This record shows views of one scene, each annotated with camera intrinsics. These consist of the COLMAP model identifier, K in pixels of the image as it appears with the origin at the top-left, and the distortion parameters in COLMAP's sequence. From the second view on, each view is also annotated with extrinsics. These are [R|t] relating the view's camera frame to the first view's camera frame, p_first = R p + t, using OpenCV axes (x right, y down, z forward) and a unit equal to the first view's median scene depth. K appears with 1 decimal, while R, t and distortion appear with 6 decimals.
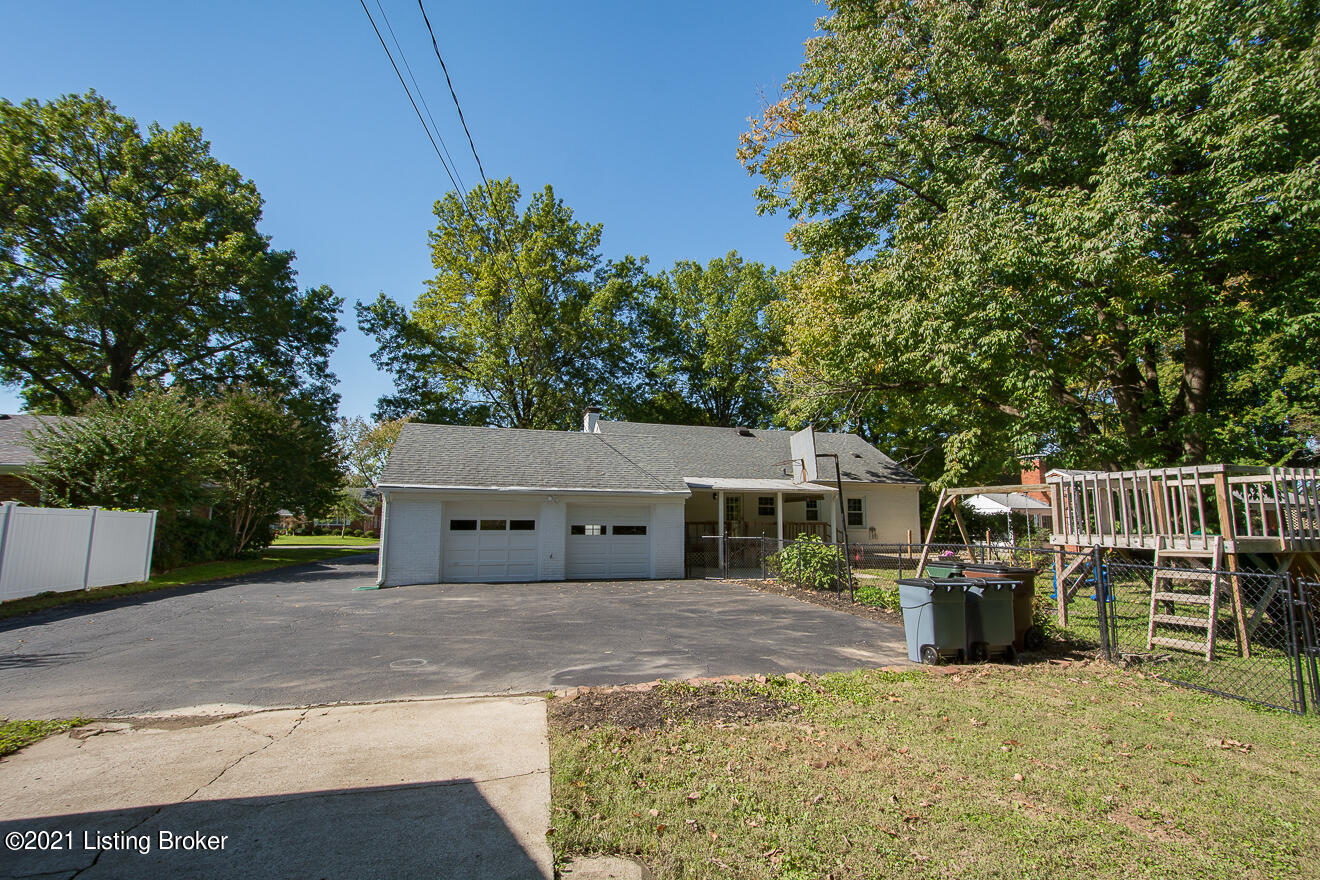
lens RADIAL K [[576.0, 0, 665.6], [0, 576.0, 454.6], [0, 0, 1]] dist [0.001962, -0.000172]
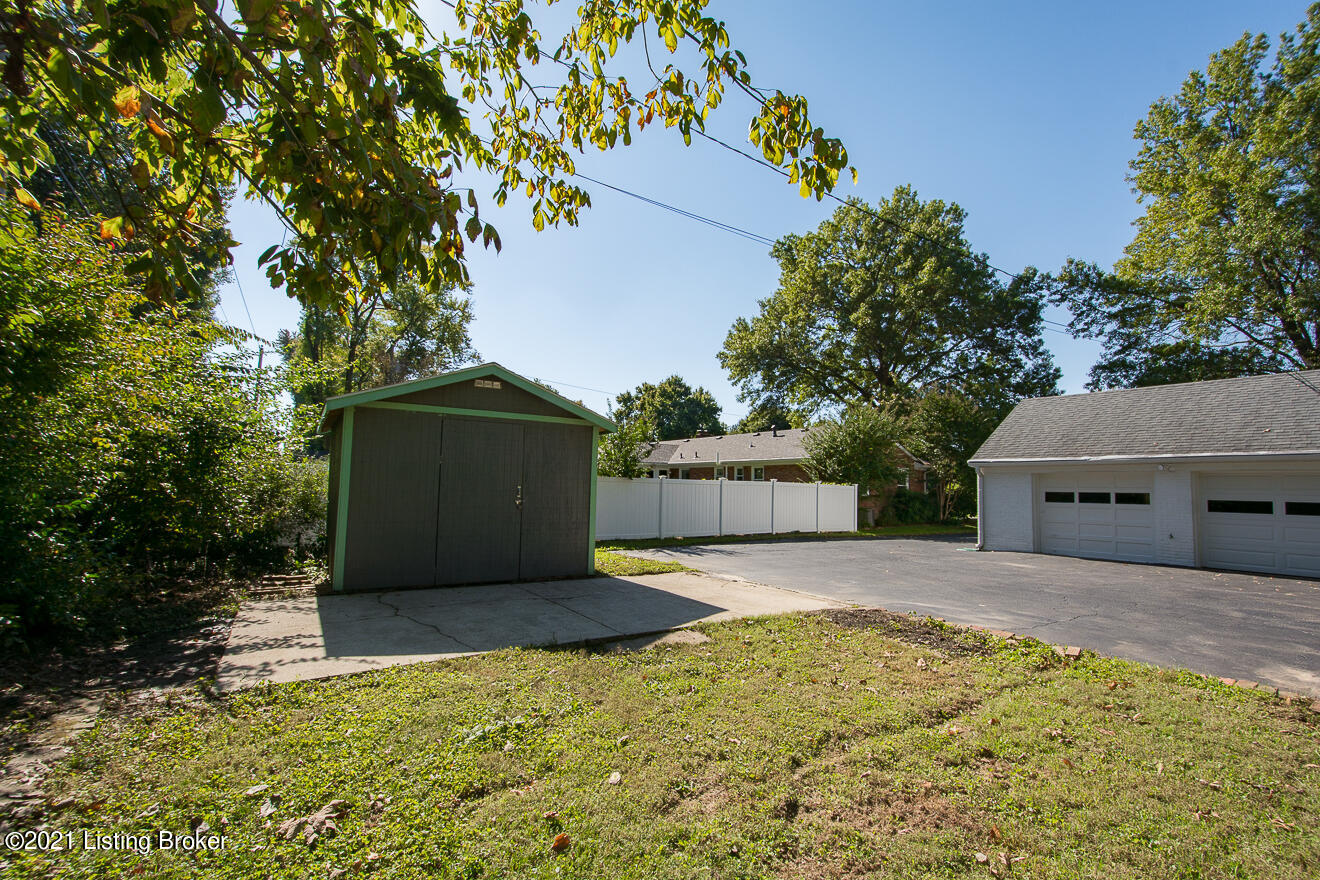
lens RADIAL K [[576.0, 0, 665.6], [0, 576.0, 454.6], [0, 0, 1]] dist [0.001962, -0.000172]
pose [[0.343535, -0.055527, -0.937497, 0.164229], [0.093104, 0.995347, -0.024836, 0.005591], [0.934514, -0.078752, 0.347106, 0.017111]]
